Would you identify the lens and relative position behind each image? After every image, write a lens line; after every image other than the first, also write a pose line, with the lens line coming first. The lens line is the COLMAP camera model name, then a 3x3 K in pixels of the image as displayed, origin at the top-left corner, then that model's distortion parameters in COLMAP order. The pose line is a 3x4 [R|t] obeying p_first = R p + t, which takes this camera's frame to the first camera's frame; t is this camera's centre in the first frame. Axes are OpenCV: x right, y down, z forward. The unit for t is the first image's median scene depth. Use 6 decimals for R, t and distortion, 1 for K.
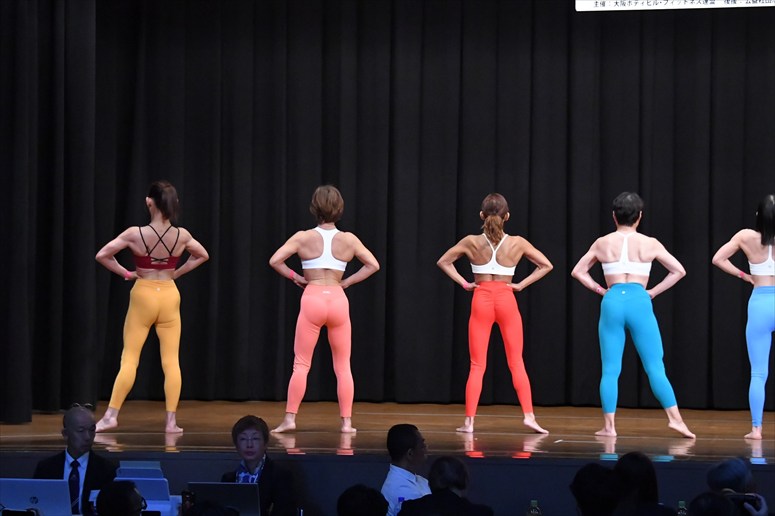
lens RADIAL K [[3202.0, 0, 380.0], [0, 3202.0, 261.7], [0, 0, 1]] dist [0.960966, 0.000000]
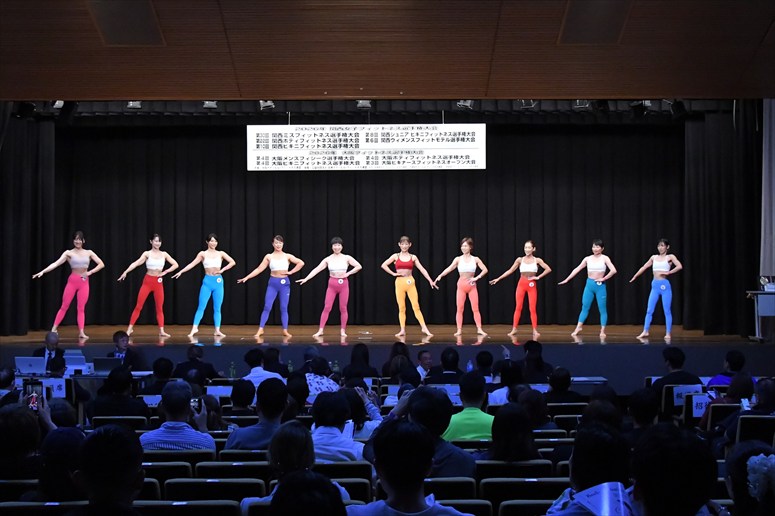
lens RADIAL K [[1248.2, 0, 383.5], [0, 1248.2, 255.4], [0, 0, 1]] dist [-0.010190, 0.000000]
pose [[0.980460, -0.005026, 0.196655, -0.097931], [0.007032, 0.999930, -0.009505, -0.000274], [-0.196594, 0.010702, 0.980427, 0.025565]]
